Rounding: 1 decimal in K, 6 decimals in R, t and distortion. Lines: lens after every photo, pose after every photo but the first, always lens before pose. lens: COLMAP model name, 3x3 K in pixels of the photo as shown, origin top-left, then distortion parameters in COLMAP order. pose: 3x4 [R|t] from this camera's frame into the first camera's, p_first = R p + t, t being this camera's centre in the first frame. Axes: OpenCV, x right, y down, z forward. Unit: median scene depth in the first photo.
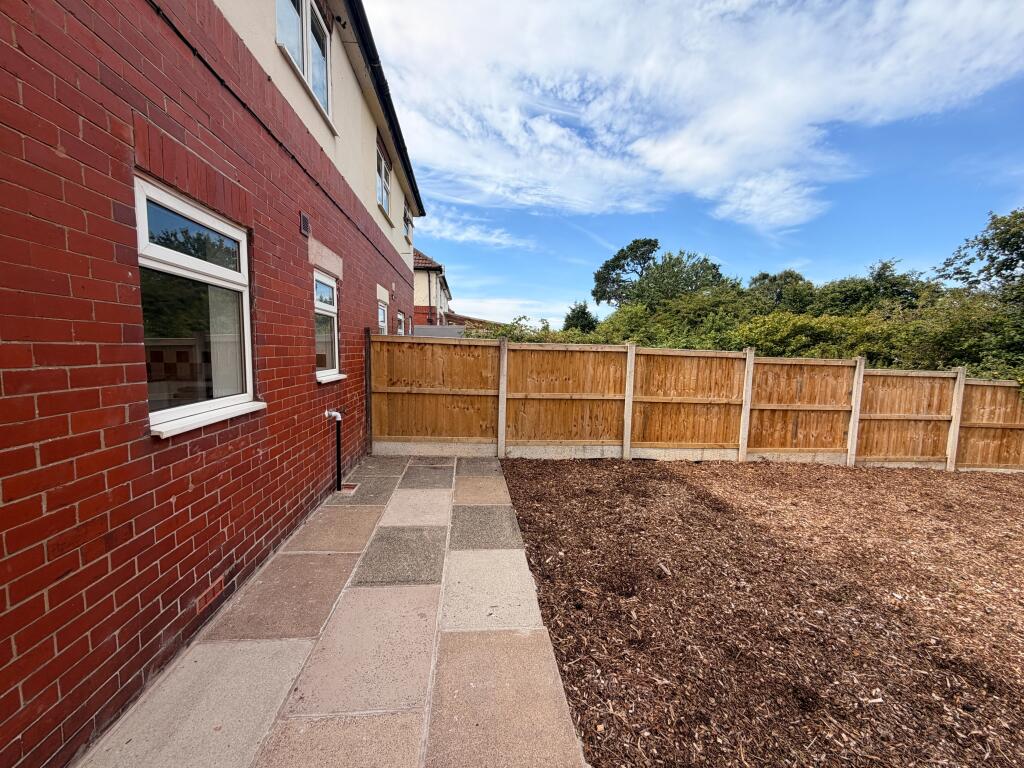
lens RADIAL K [[406.6, 0, 508.2], [0, 406.6, 386.6], [0, 0, 1]] dist [-0.001153, -0.000157]
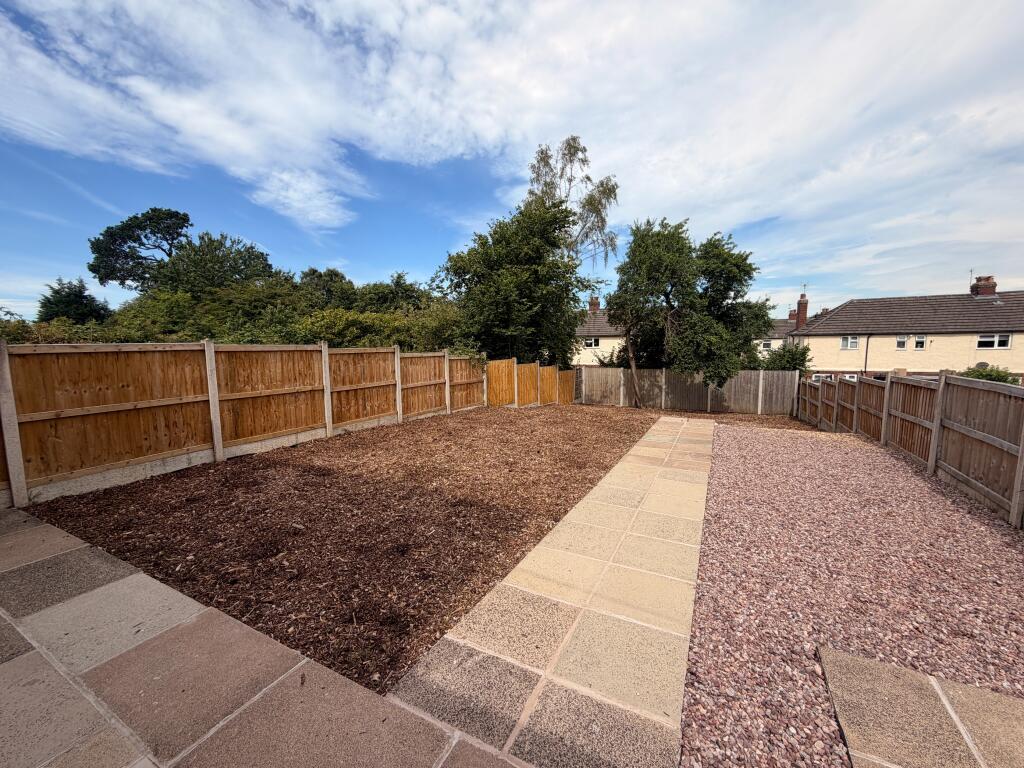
lens RADIAL K [[408.1, 0, 513.7], [0, 408.1, 381.1], [0, 0, 1]] dist [-0.002868, 0.000236]
pose [[0.539104, -0.111152, 0.834872, -0.110666], [0.104955, 0.992393, 0.064351, 0.001770], [-0.835674, 0.052932, 0.546669, -0.109137]]
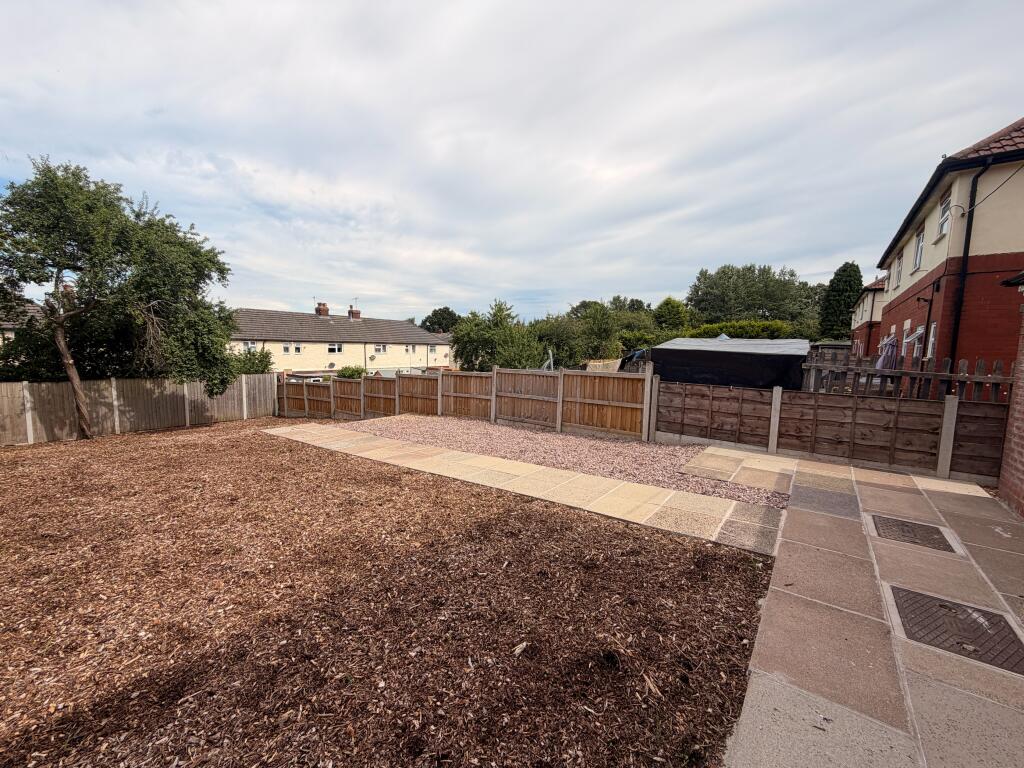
lens RADIAL K [[405.3, 0, 512.0], [0, 405.3, 384.0], [0, 0, 1]] dist [-0.000328, -0.000147]
pose [[-0.732671, -0.098668, 0.673393, -0.022143], [0.025047, 0.984856, 0.171556, -0.067573], [-0.680122, 0.142561, -0.719104, 0.672231]]
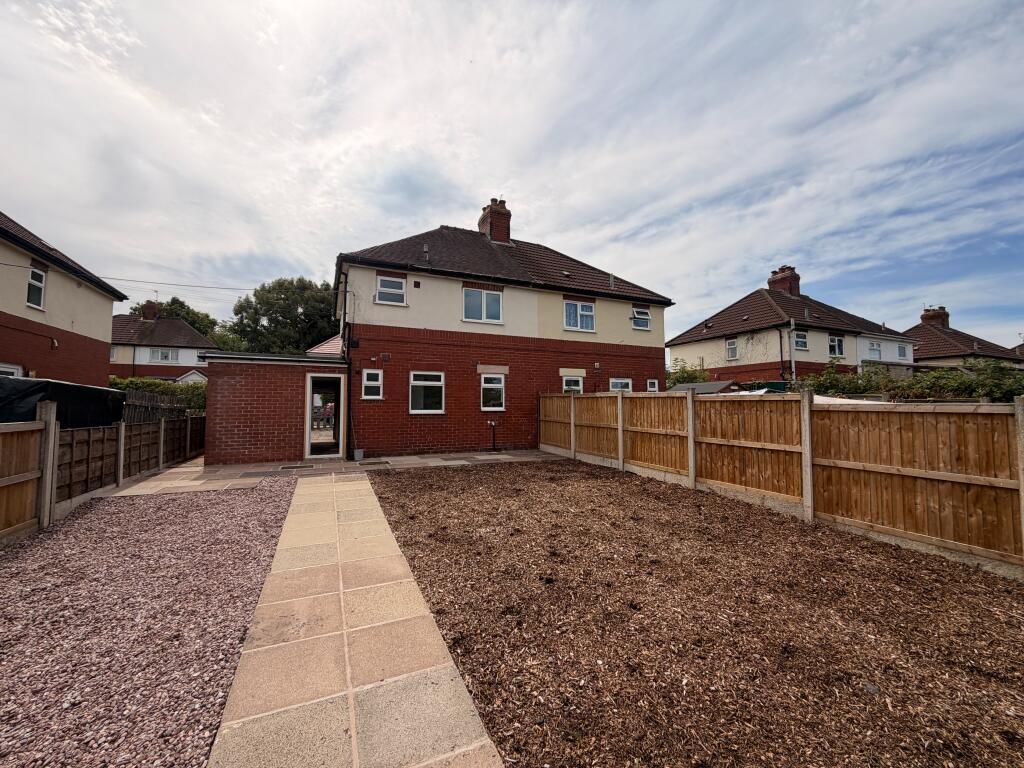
lens RADIAL K [[408.1, 0, 513.7], [0, 408.1, 381.1], [0, 0, 1]] dist [-0.002868, 0.000236]
pose [[0.324398, -0.079912, -0.942539, 1.453196], [-0.080020, 0.990535, -0.111522, 0.053364], [0.942530, 0.111600, 0.314933, 0.139014]]
